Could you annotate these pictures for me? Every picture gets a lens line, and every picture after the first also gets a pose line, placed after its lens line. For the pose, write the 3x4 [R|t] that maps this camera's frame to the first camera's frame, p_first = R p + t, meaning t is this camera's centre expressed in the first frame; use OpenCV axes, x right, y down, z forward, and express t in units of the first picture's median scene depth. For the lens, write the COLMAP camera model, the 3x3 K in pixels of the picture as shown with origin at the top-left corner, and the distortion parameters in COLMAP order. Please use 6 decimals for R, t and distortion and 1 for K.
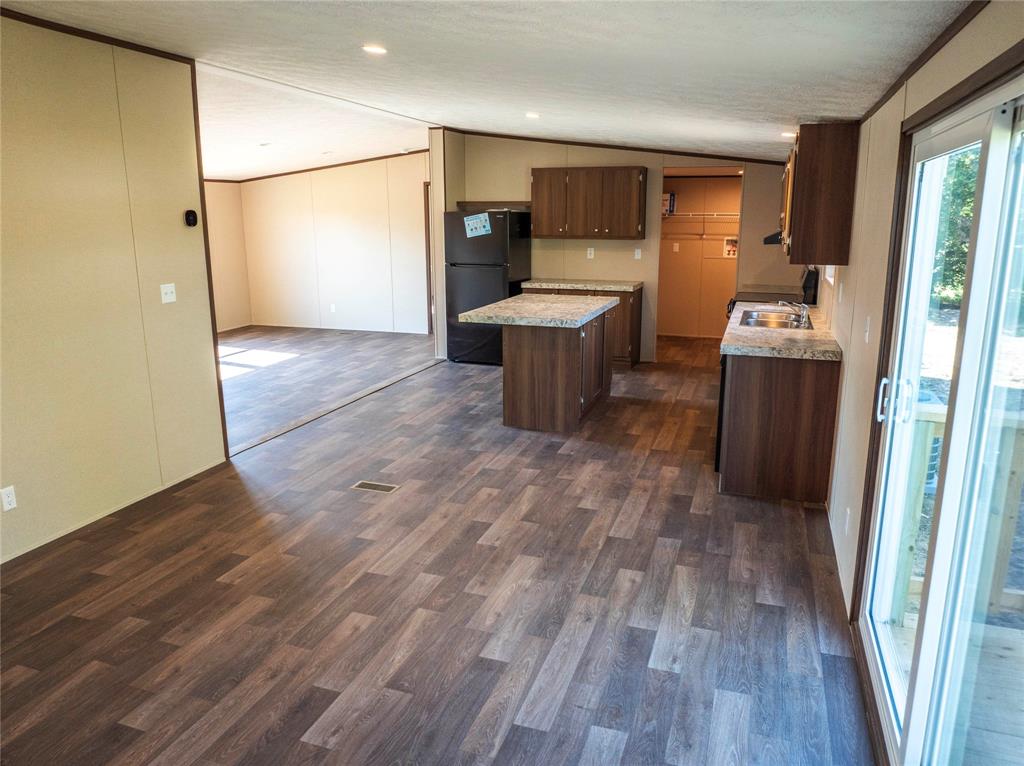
lens RADIAL K [[724.0, 0, 512.0], [0, 724.0, 383.0], [0, 0, 1]] dist [-0.023318, -0.000808]
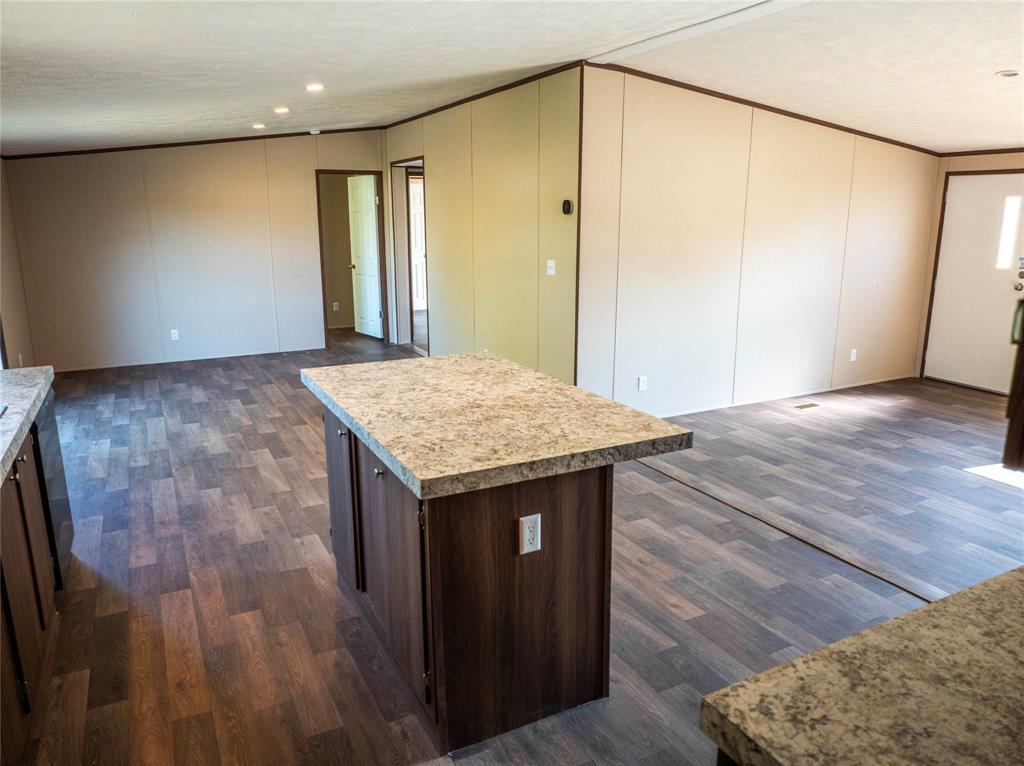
lens RADIAL K [[724.0, 0, 512.0], [0, 724.0, 383.0], [0, 0, 1]] dist [-0.023318, -0.000808]
pose [[-0.691311, 0.172246, -0.701727, 0.523736], [-0.157748, 0.911766, 0.379208, -0.444100], [0.705128, 0.372846, -0.603142, 1.946586]]
